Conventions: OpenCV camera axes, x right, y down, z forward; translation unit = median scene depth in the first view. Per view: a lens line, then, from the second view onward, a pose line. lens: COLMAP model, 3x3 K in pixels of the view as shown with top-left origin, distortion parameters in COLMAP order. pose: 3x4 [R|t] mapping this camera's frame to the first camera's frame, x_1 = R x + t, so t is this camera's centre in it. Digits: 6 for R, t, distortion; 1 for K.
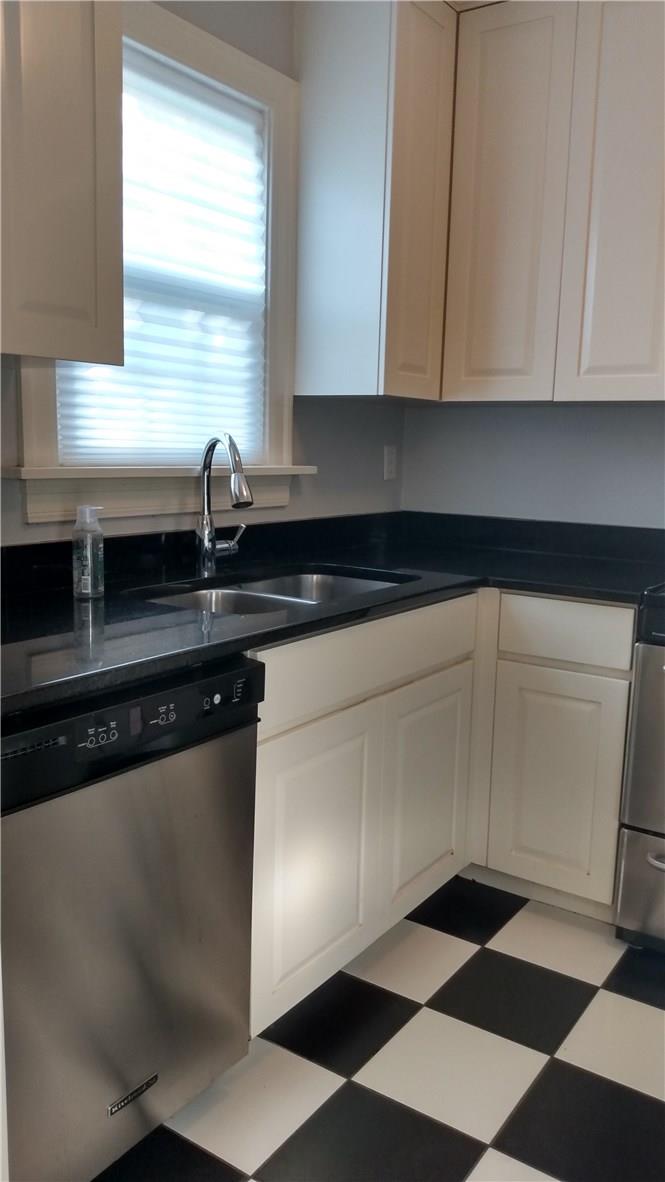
lens RADIAL K [[942.1, 0, 332.5], [0, 942.1, 591.0], [0, 0, 1]] dist [0.090641, 0.001028]
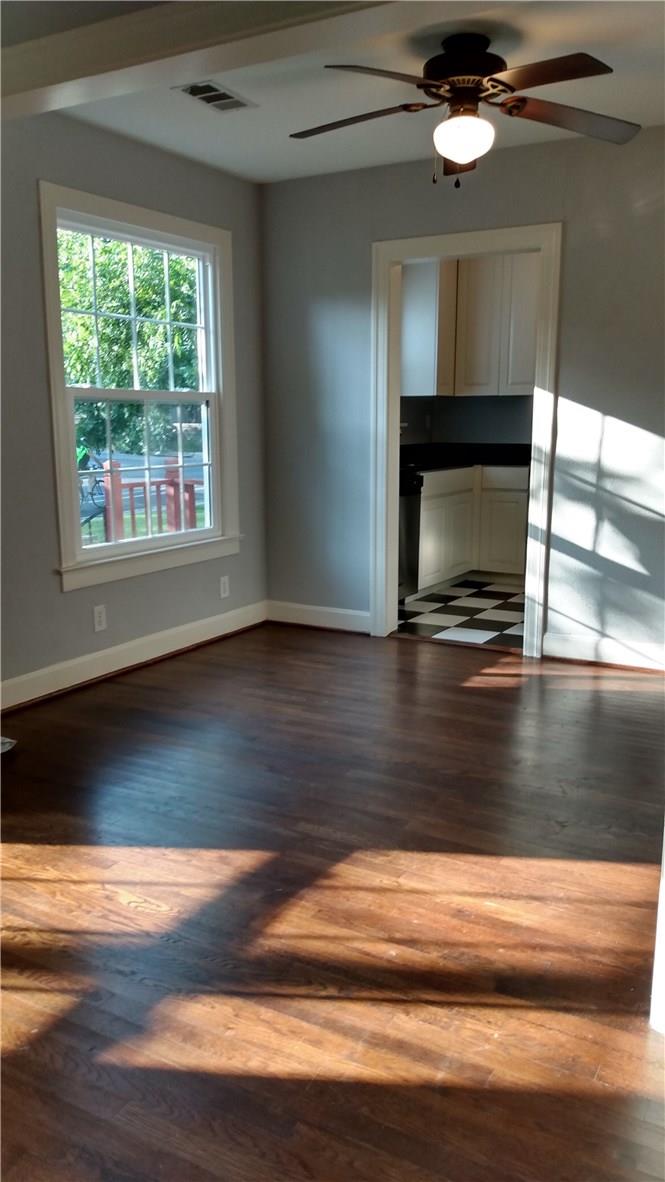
lens RADIAL K [[942.1, 0, 332.5], [0, 942.1, 591.0], [0, 0, 1]] dist [0.090641, 0.001028]
pose [[0.997075, -0.042854, 0.063278, -0.403173], [0.041219, 0.998788, 0.026916, 0.245739], [-0.064354, -0.024229, 0.997633, -1.561891]]
